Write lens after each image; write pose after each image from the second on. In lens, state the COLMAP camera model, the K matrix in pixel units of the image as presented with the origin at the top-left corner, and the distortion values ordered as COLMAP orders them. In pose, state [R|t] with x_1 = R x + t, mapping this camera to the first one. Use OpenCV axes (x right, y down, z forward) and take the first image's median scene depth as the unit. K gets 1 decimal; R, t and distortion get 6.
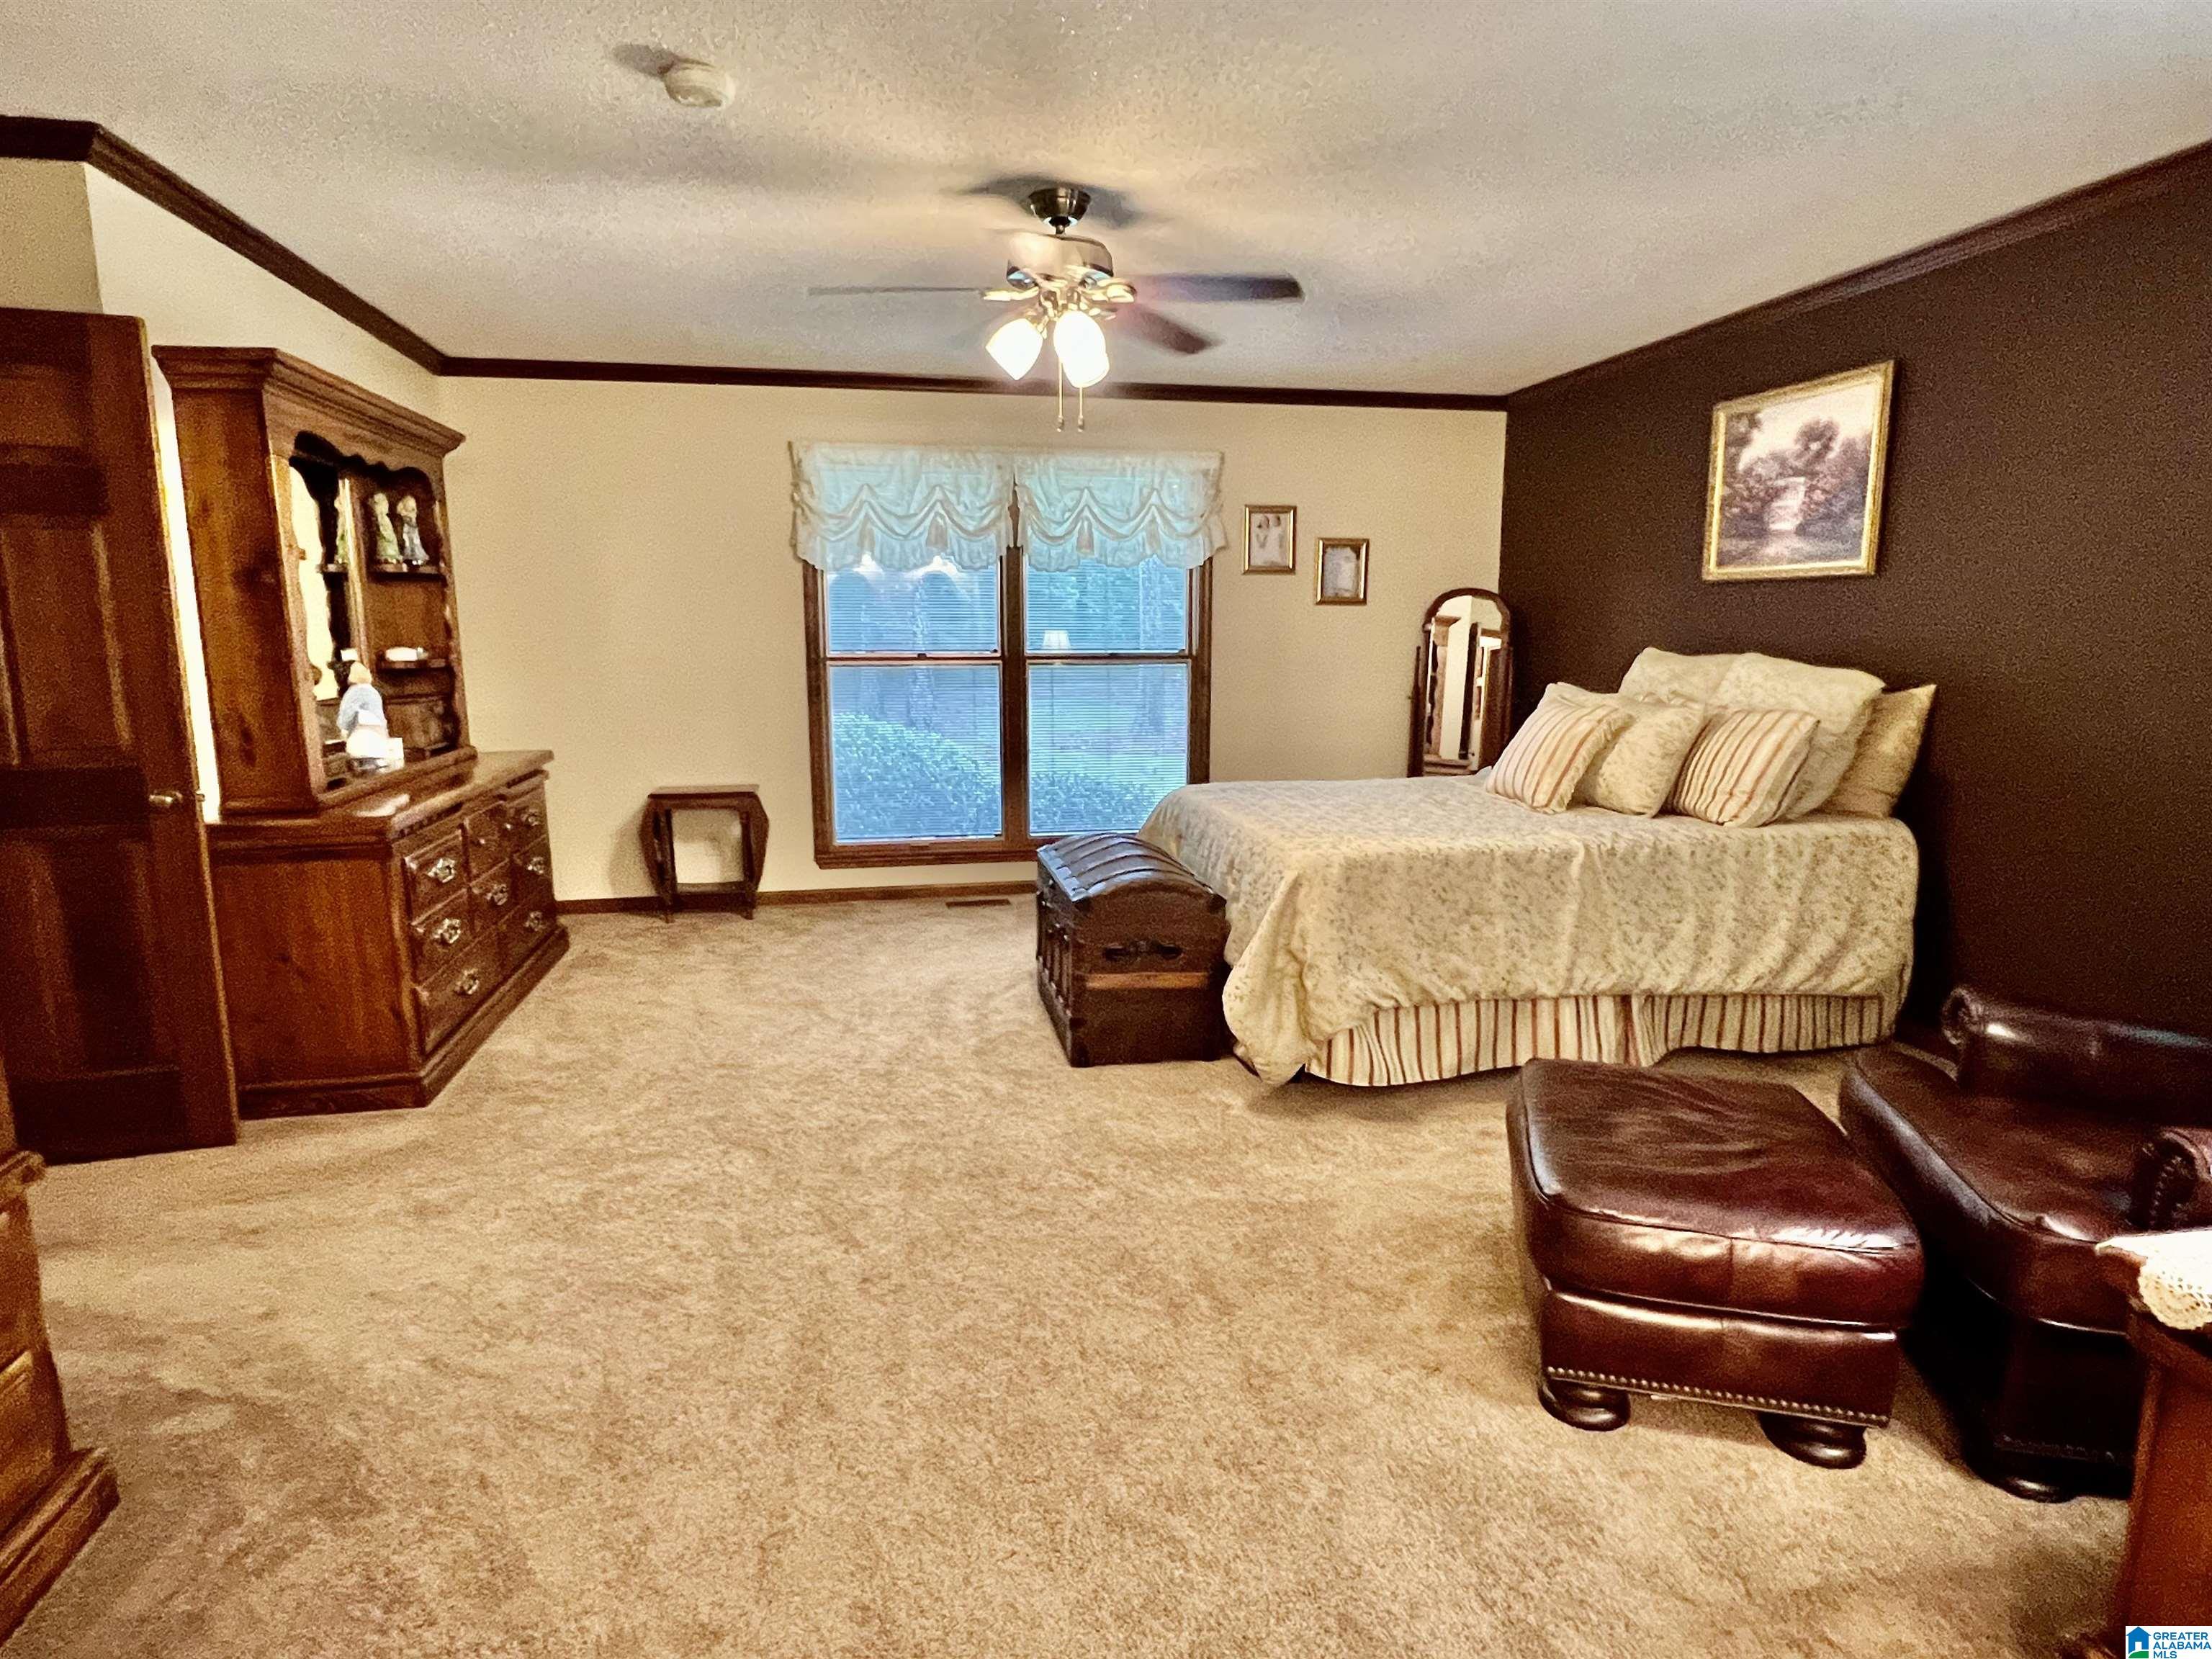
lens RADIAL K [[1230.4, 0, 1102.7], [0, 1230.4, 833.7], [0, 0, 1]] dist [-0.004416, 0.001065]
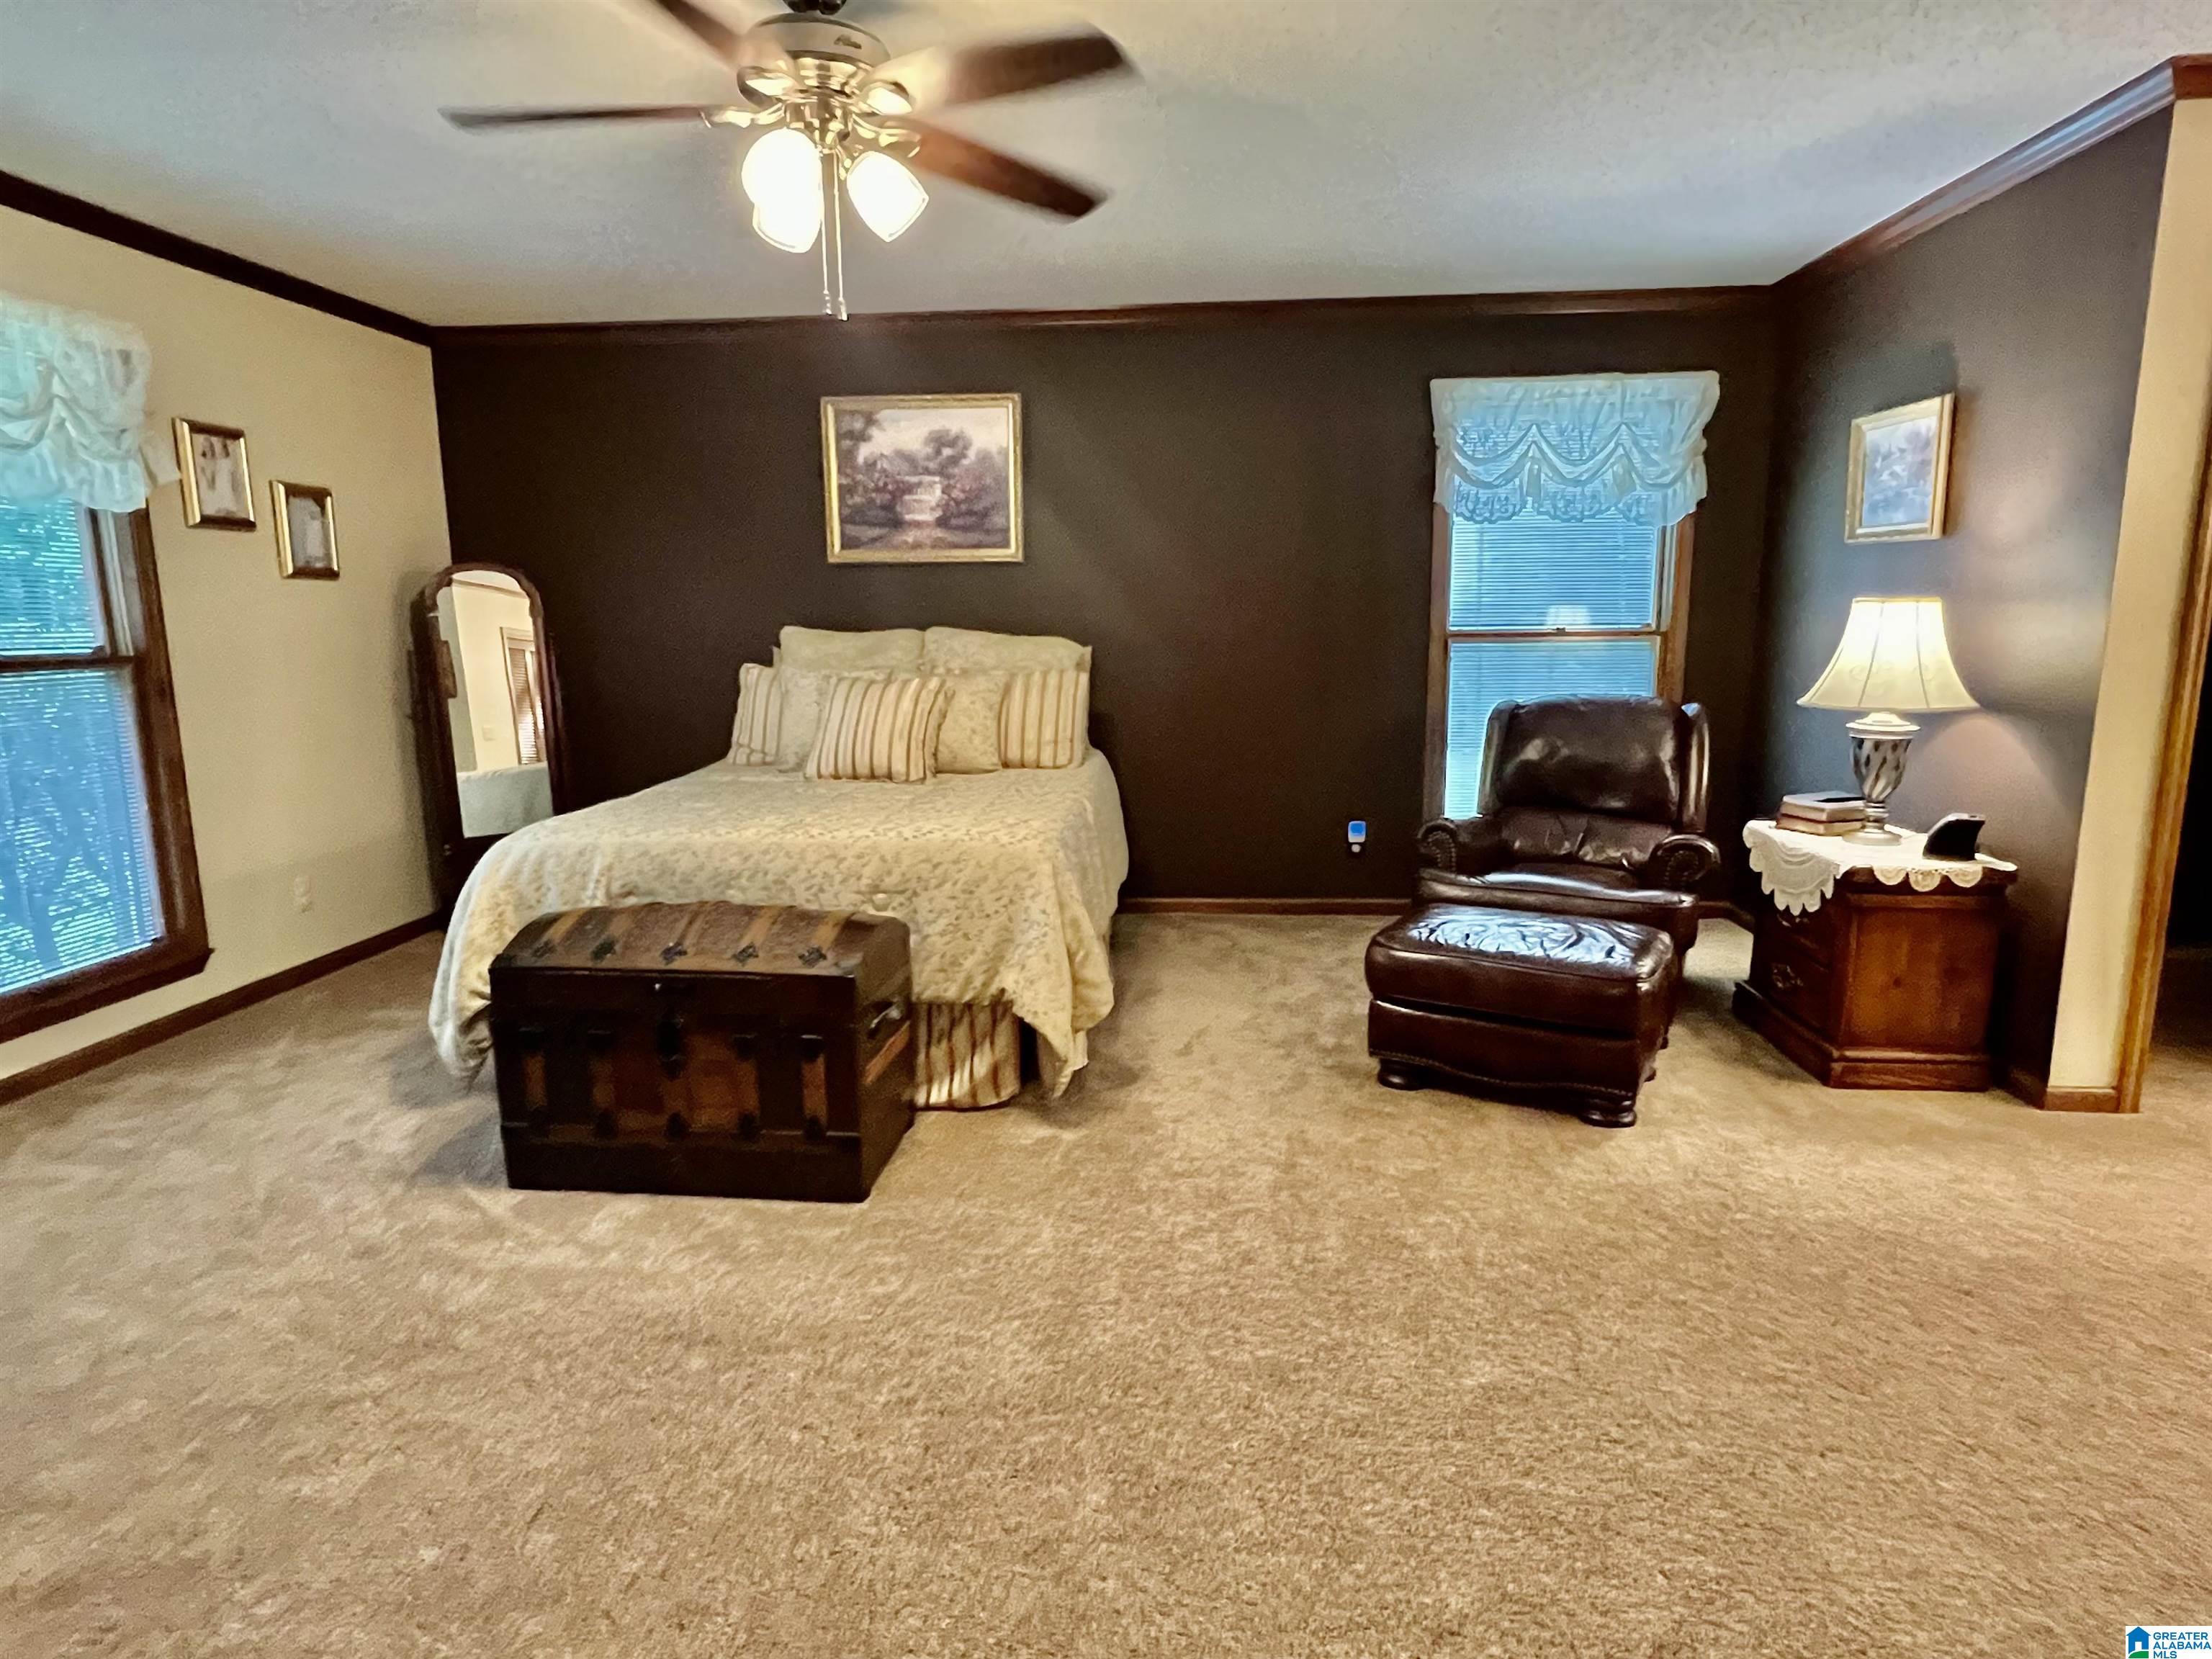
lens RADIAL K [[1219.7, 0, 1106.0], [0, 1219.7, 829.5], [0, 0, 1]] dist [0.032520, -0.051471]
pose [[0.266160, -0.162125, 0.950197, -0.536776], [0.173547, 0.977706, 0.118206, -0.069107], [-0.948177, 0.133443, 0.288362, 0.540226]]
